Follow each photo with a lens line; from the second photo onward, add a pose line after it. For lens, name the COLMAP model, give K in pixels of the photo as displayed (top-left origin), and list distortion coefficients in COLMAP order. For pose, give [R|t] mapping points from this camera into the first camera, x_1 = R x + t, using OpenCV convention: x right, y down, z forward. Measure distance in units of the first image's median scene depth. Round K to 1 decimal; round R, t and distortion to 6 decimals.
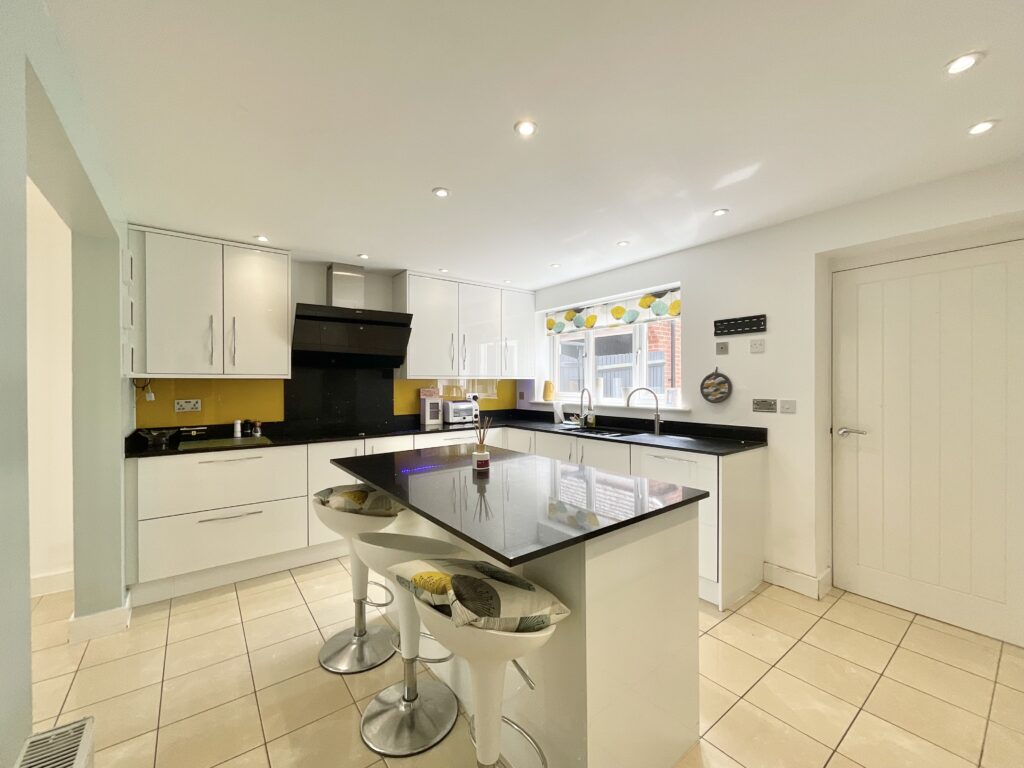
lens RADIAL K [[417.0, 0, 512.0], [0, 417.0, 384.0], [0, 0, 1]] dist [-0.001877, -0.000137]
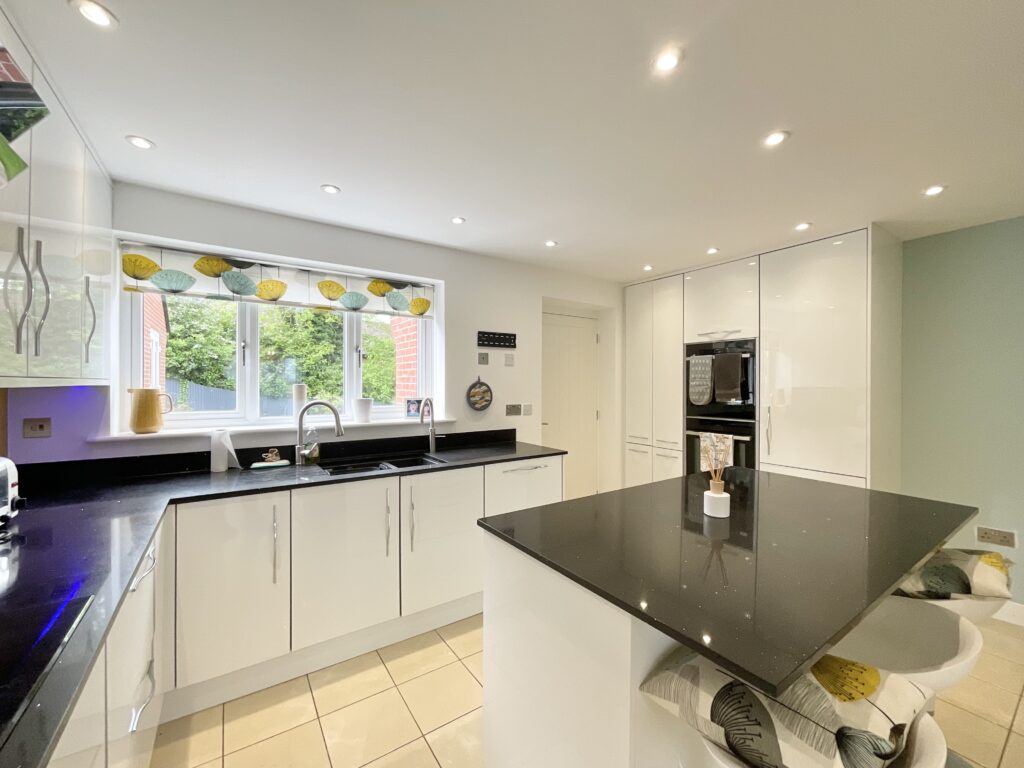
lens RADIAL K [[417.0, 0, 512.0], [0, 417.0, 384.0], [0, 0, 1]] dist [-0.001877, -0.000137]
pose [[0.054886, 0.002945, 0.998488, -0.532395], [0.000817, 0.999995, -0.002994, -0.017424], [-0.998492, 0.000980, 0.054884, 0.846732]]
